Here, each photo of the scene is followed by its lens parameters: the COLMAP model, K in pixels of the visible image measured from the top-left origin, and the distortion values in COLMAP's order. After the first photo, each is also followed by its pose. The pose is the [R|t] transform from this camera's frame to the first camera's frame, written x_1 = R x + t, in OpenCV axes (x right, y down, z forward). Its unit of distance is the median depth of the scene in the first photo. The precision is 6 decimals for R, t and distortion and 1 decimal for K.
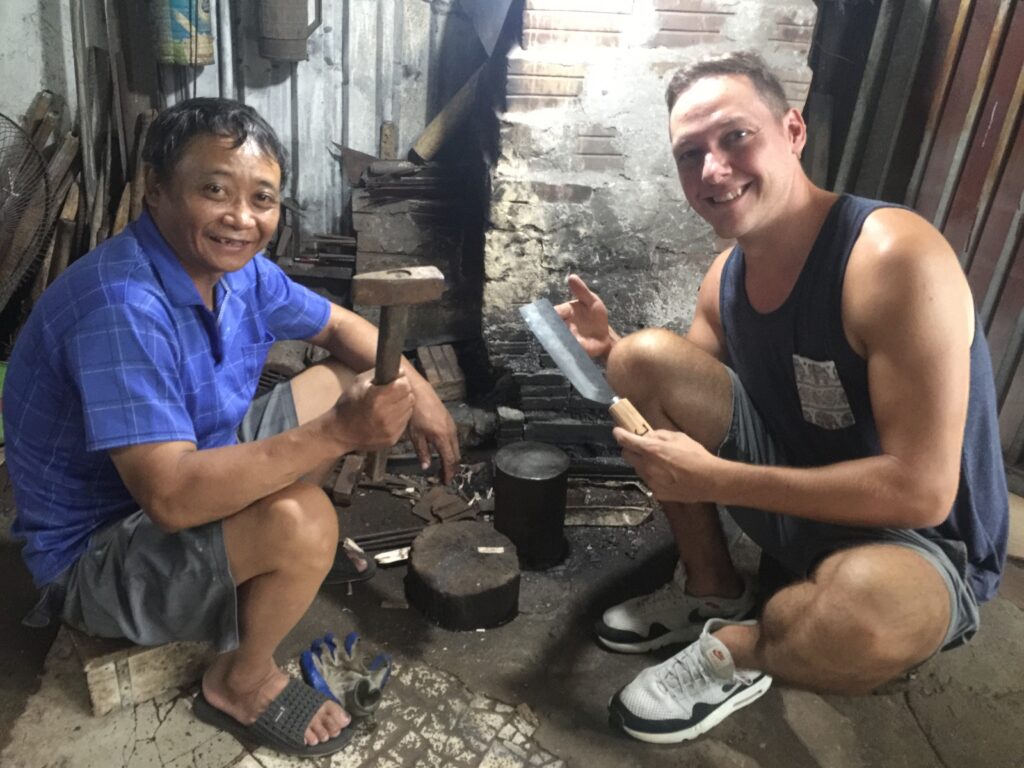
lens RADIAL K [[913.7, 0, 512.0], [0, 913.7, 384.0], [0, 0, 1]] dist [-0.009861, -0.019685]
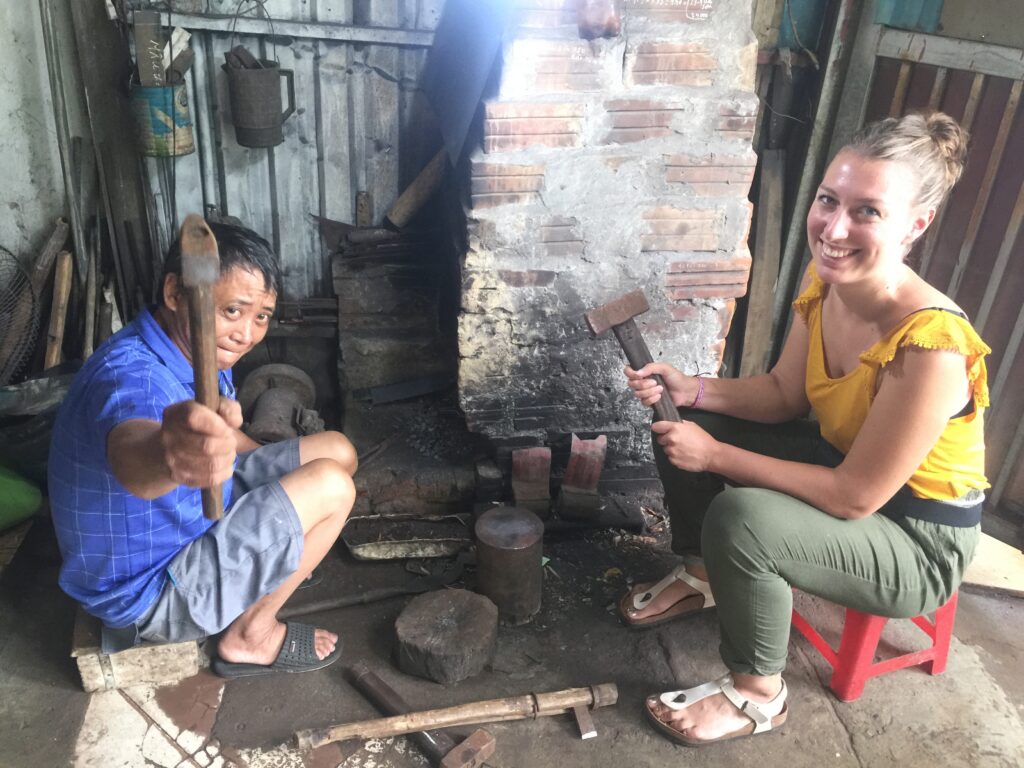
lens RADIAL K [[913.7, 0, 512.0], [0, 913.7, 384.0], [0, 0, 1]] dist [-0.009861, -0.019685]
pose [[0.999202, -0.038515, 0.010551, 0.019046], [0.038069, 0.998489, 0.039617, -0.119181], [-0.012061, -0.039184, 0.999159, -0.071014]]
